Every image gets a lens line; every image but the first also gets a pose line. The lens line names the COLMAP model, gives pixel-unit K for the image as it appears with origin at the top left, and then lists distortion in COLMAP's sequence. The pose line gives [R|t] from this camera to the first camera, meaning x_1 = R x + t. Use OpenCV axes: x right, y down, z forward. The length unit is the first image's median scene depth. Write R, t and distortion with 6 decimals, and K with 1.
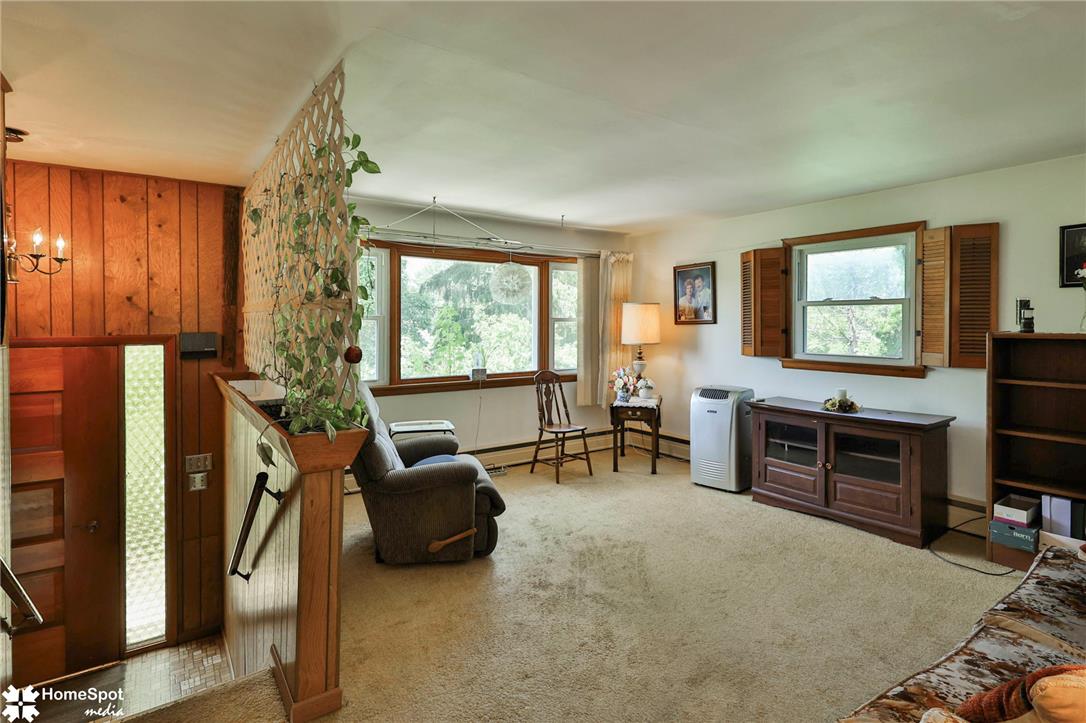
lens RADIAL K [[578.0, 0, 546.2], [0, 578.0, 341.5], [0, 0, 1]] dist [0.000951, 0.001095]
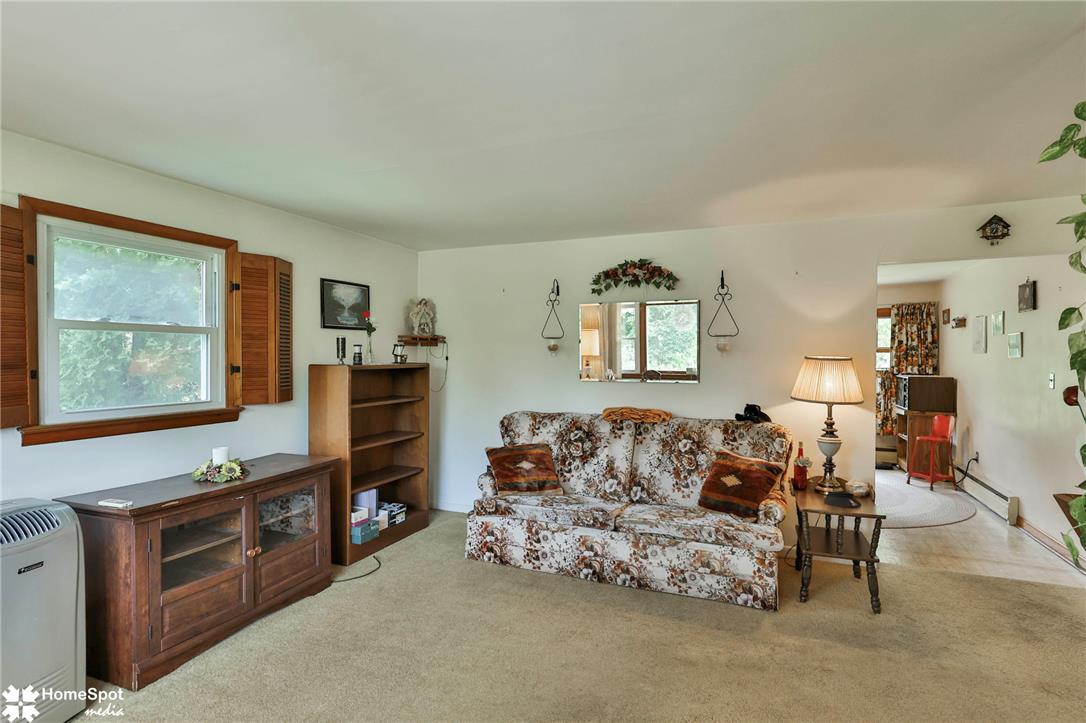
lens RADIAL K [[552.9, 0, 543.0], [0, 552.9, 361.5], [0, 0, 1]] dist [-0.000327, 0.000019]
pose [[-0.534587, -0.018452, 0.844912, -0.302542], [0.017248, 0.999315, 0.032737, -0.044466], [-0.844937, 0.032074, -0.533903, 1.045835]]
